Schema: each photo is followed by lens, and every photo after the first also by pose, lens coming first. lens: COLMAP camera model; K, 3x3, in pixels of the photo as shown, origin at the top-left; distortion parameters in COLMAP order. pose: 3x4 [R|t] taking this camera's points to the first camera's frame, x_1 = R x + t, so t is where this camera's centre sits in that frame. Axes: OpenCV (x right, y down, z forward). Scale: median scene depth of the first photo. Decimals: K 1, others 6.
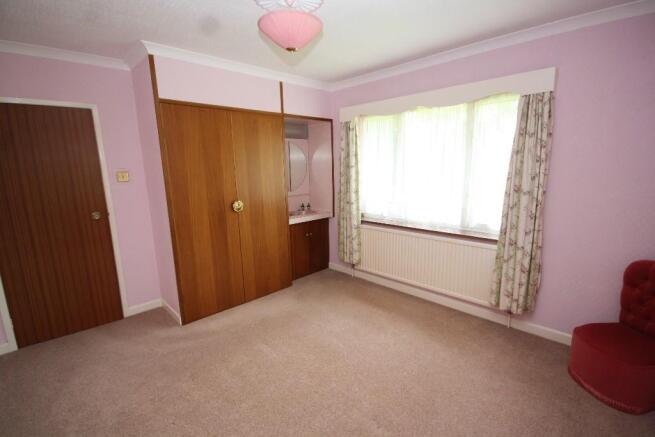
lens RADIAL K [[302.2, 0, 333.2], [0, 302.2, 220.7], [0, 0, 1]] dist [0.001720, -0.008315]
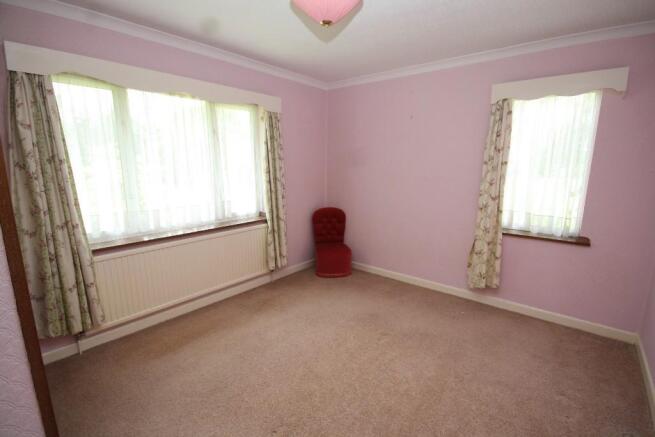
lens RADIAL K [[302.2, 0, 333.2], [0, 302.2, 220.7], [0, 0, 1]] dist [0.001720, -0.008315]
pose [[-0.092233, -0.170545, 0.981024, -0.666296], [0.181511, 0.965836, 0.184970, -0.103307], [-0.979054, 0.195127, -0.058127, 0.694496]]
